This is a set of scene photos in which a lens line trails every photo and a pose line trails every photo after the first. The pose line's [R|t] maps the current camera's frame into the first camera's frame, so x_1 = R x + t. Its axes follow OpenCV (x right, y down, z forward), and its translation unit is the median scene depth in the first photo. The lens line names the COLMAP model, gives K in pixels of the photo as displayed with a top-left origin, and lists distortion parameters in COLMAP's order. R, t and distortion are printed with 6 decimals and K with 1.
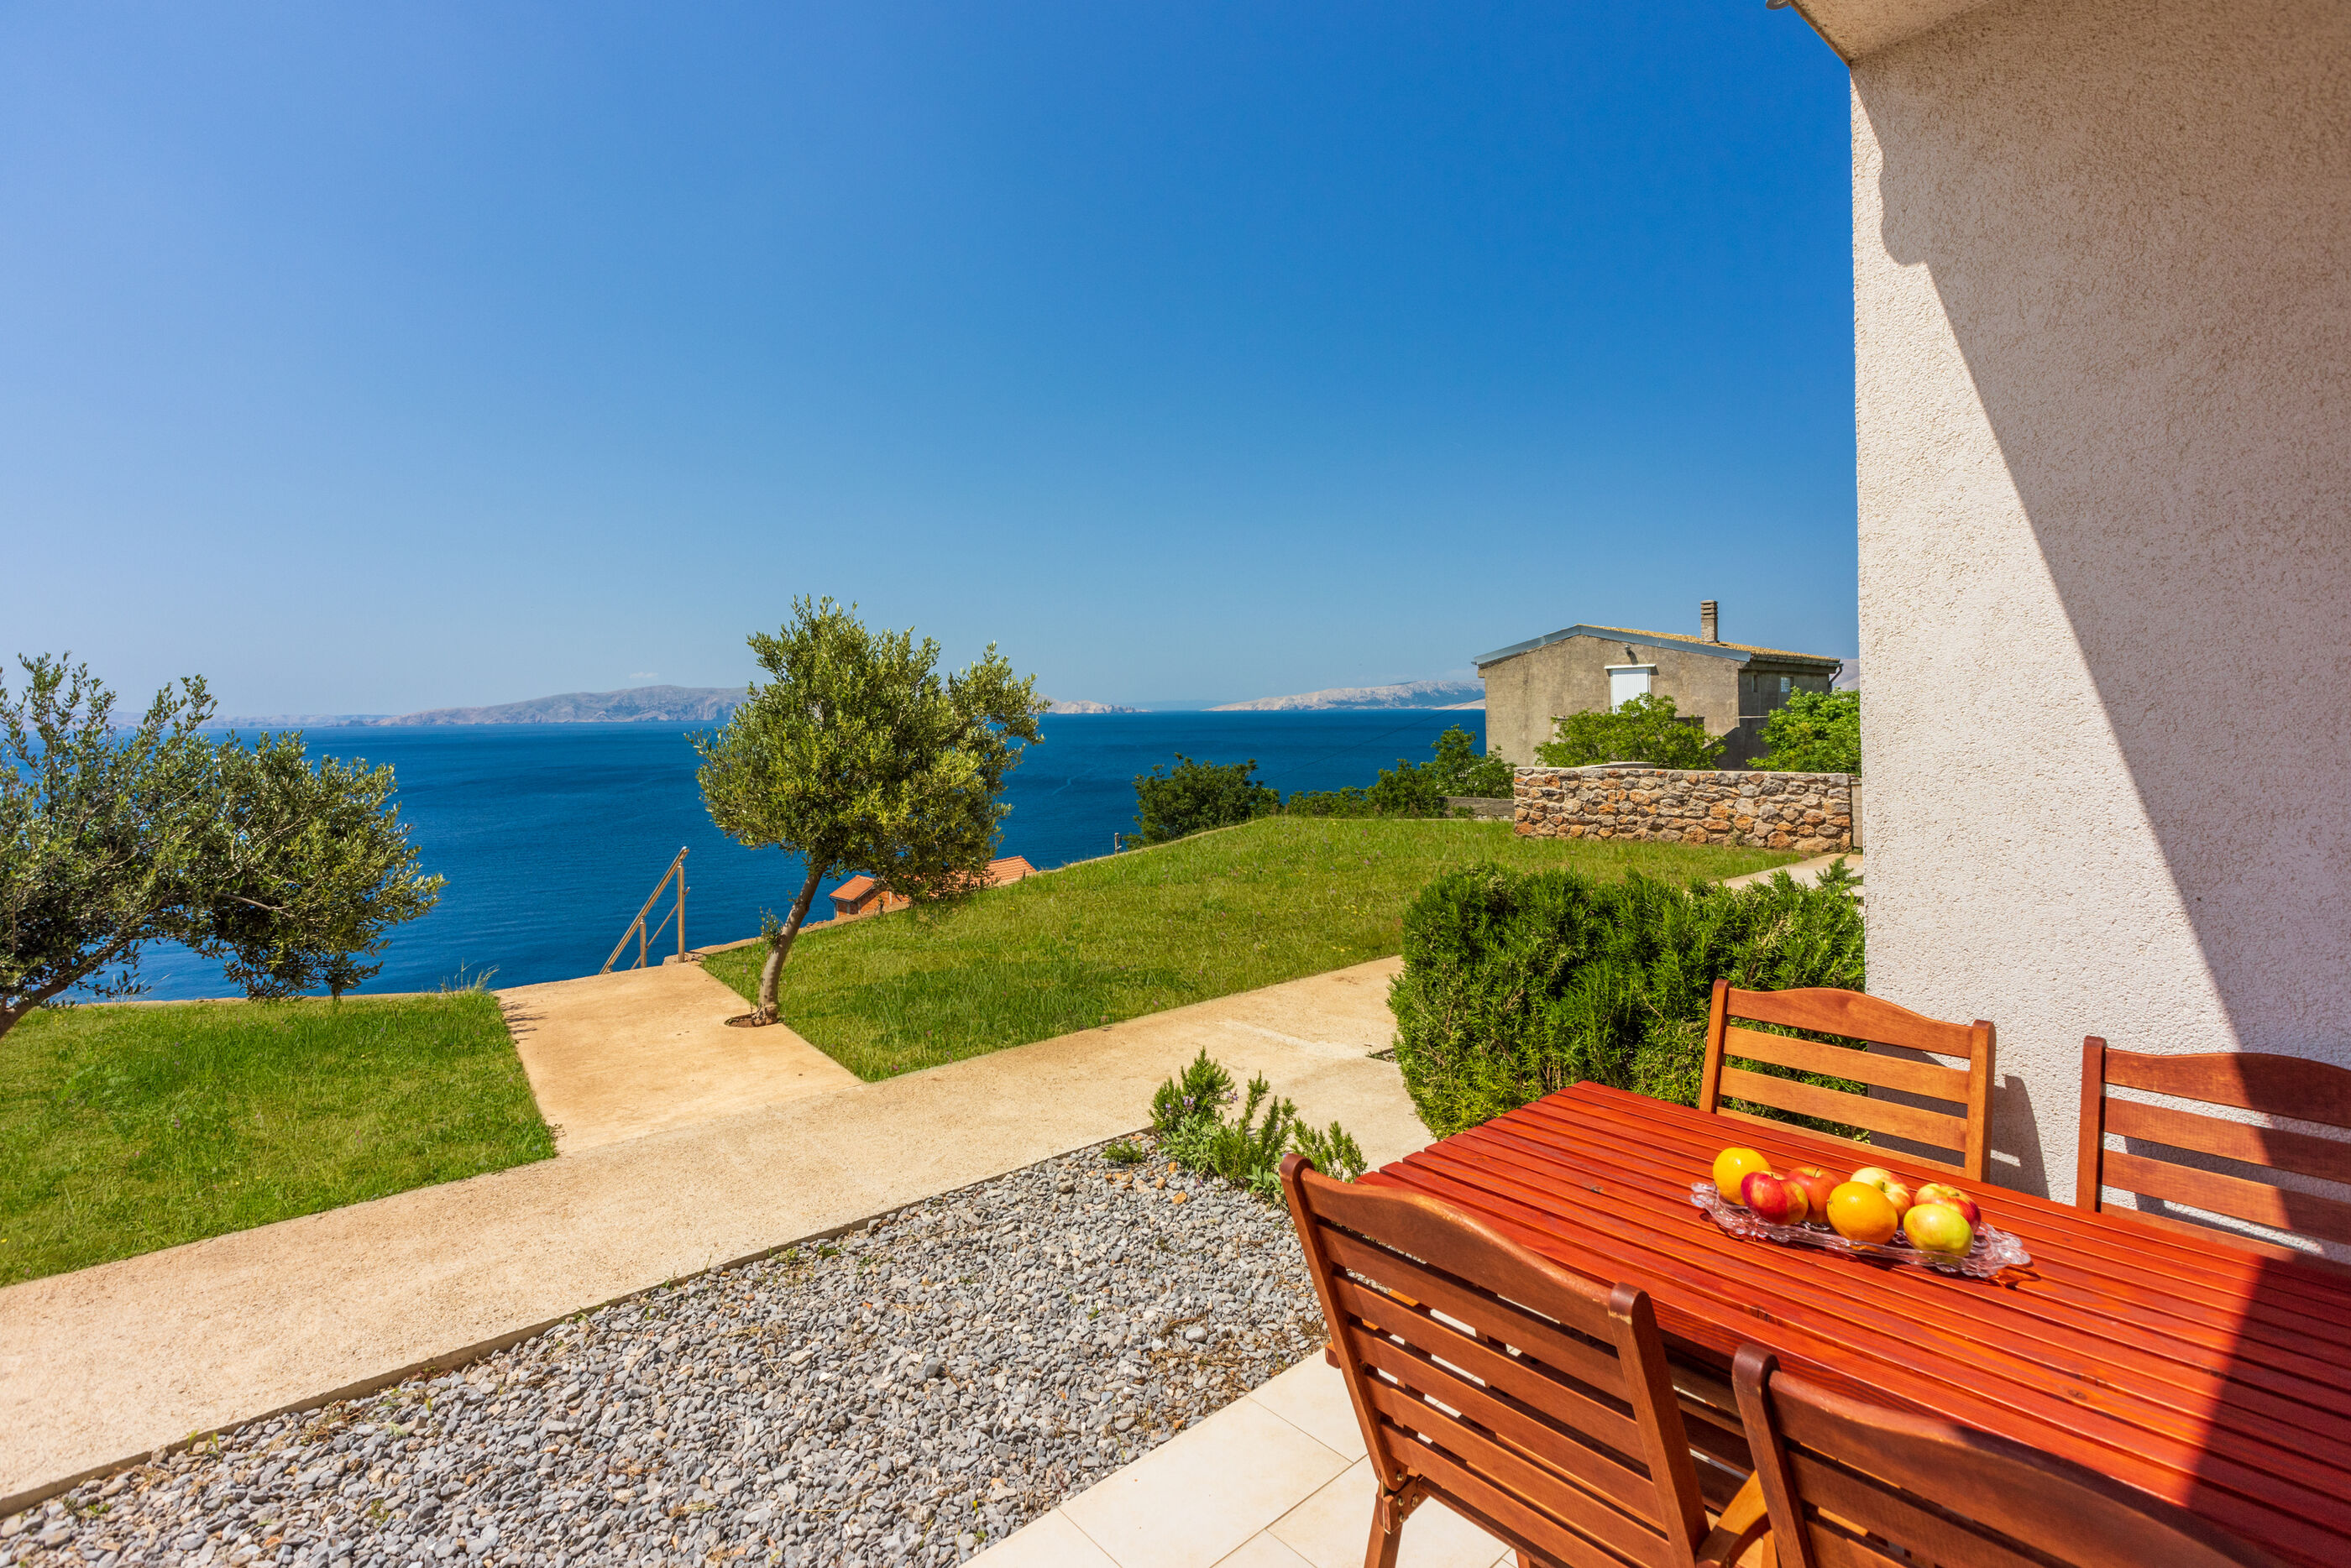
lens RADIAL K [[1058.9, 0, 1177.0], [0, 1058.9, 708.0], [0, 0, 1]] dist [0.003185, -0.001122]
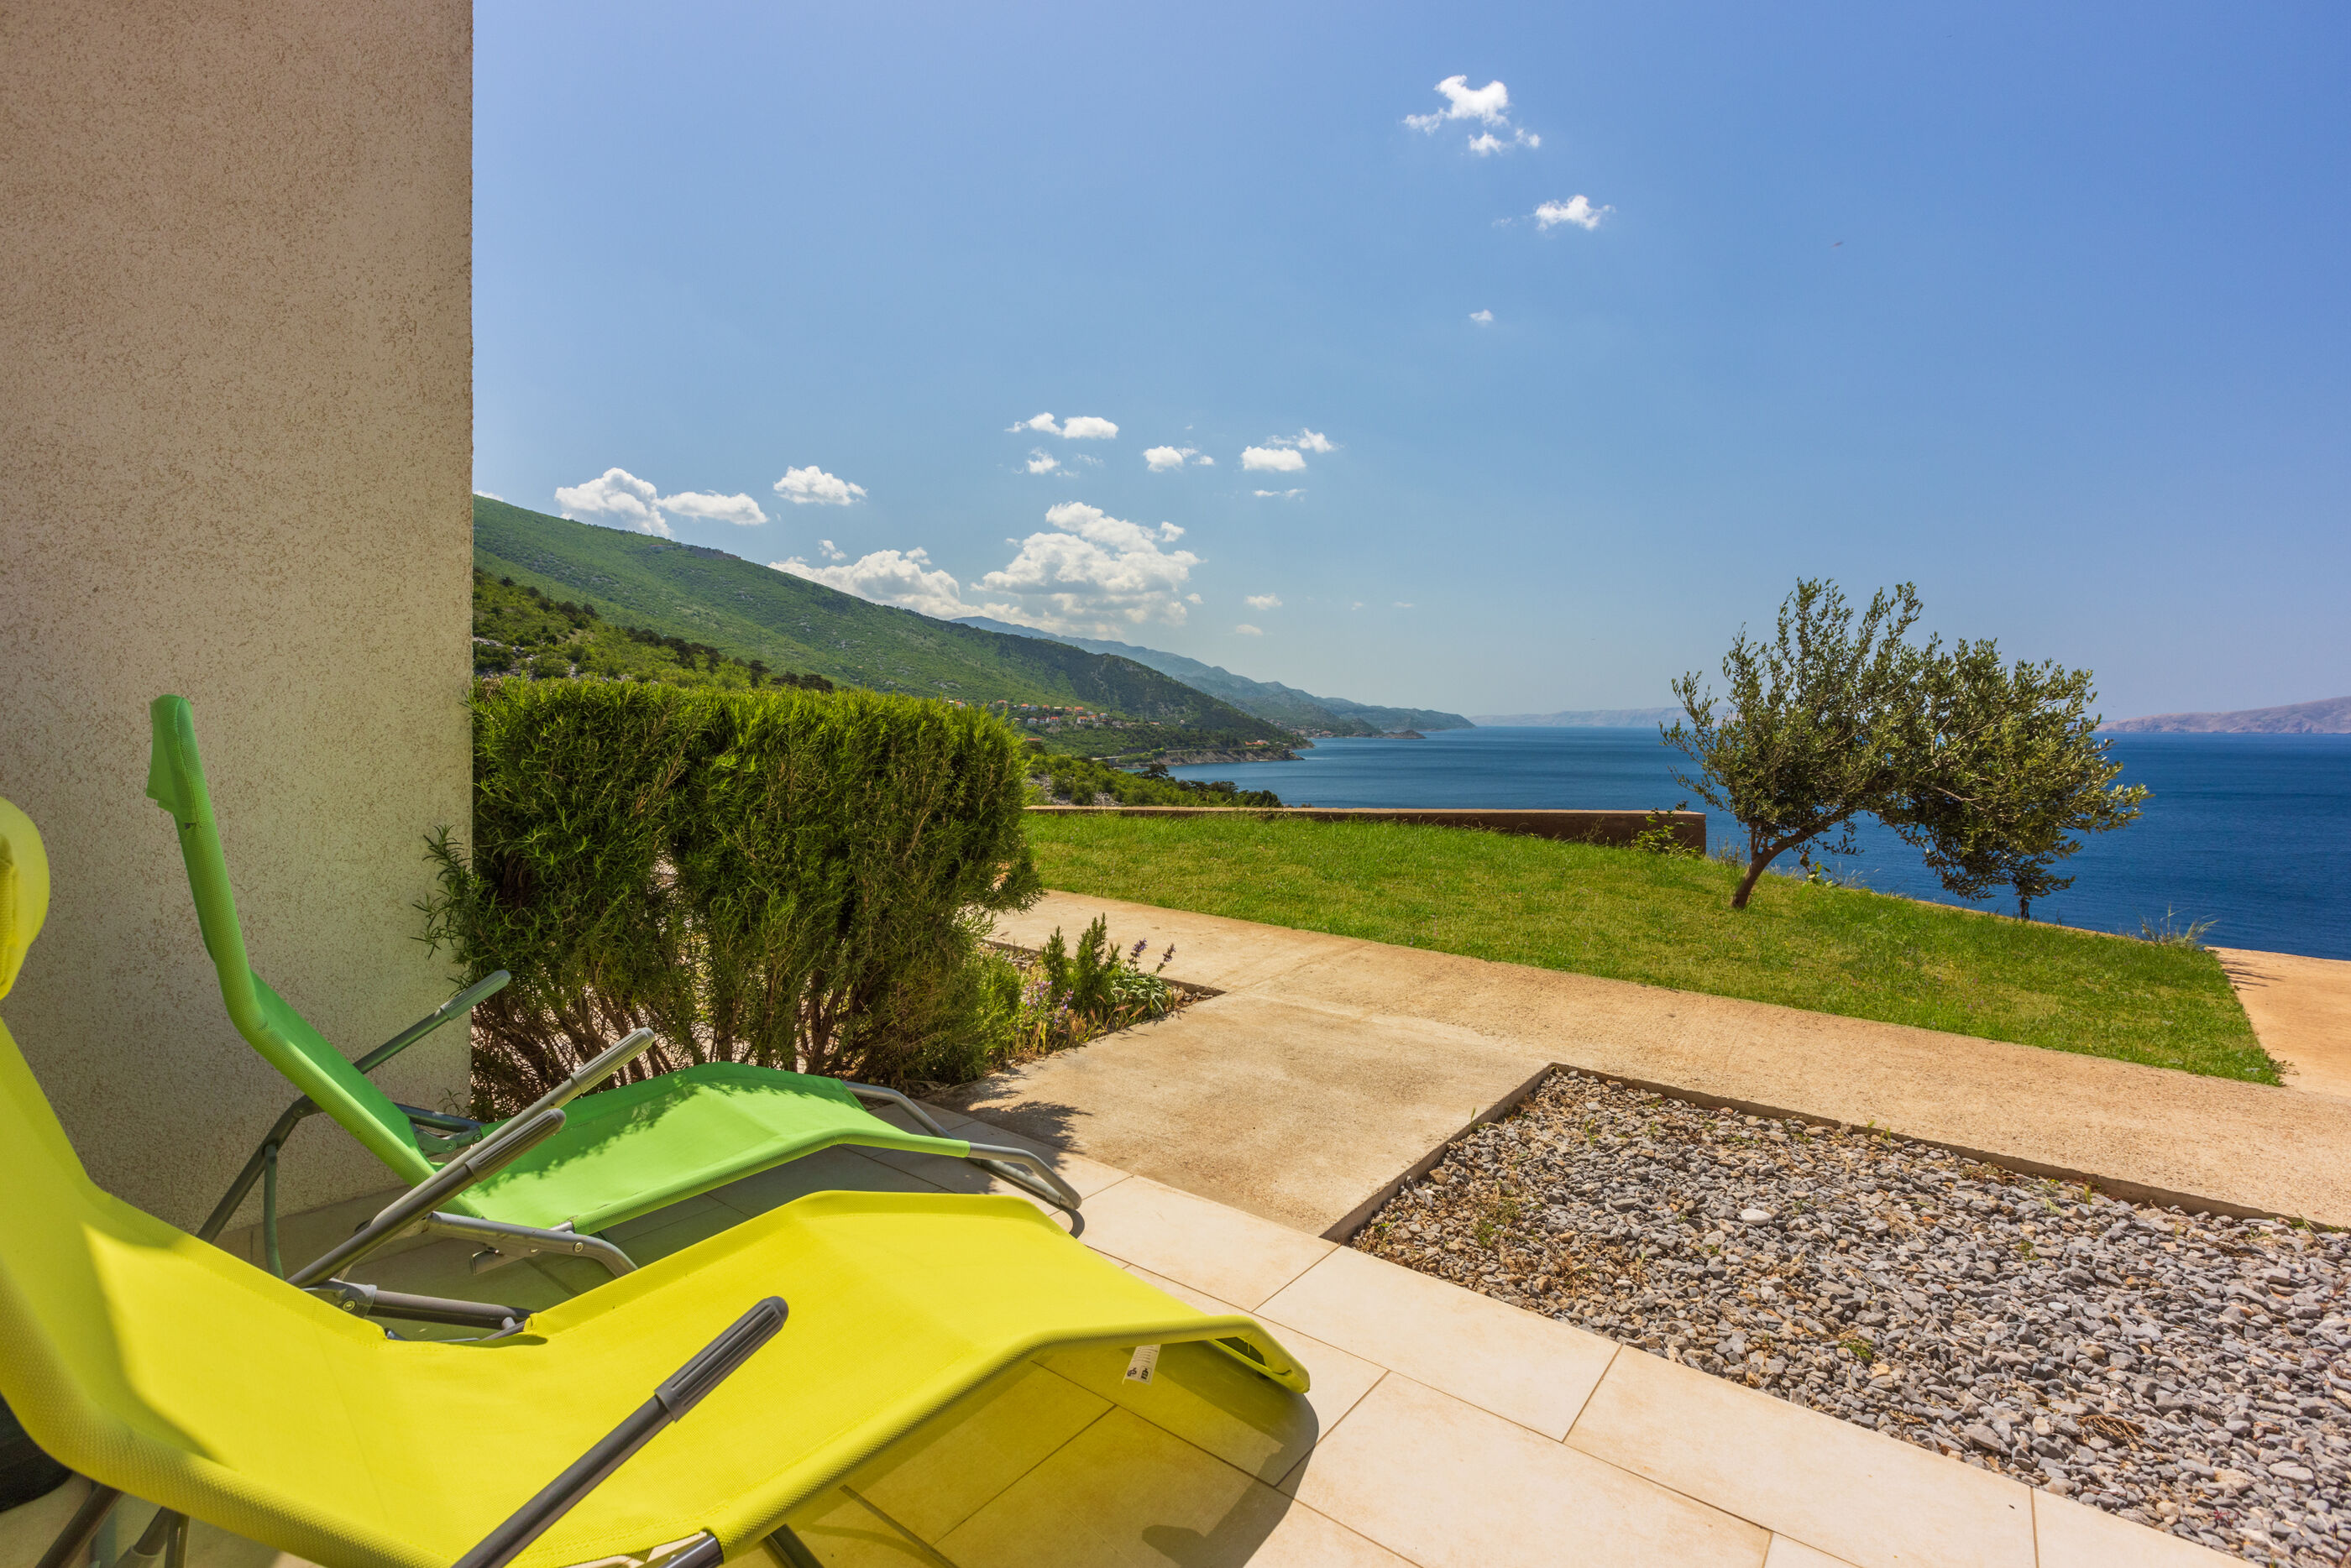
lens RADIAL K [[1058.9, 0, 1161.2], [0, 1058.9, 741.6], [0, 0, 1]] dist [0.003185, -0.001122]
pose [[0.203683, 0.033893, -0.978450, 0.023726], [-0.006657, 0.999425, 0.033233, 0.150808], [0.979014, -0.000255, 0.203791, 0.001295]]
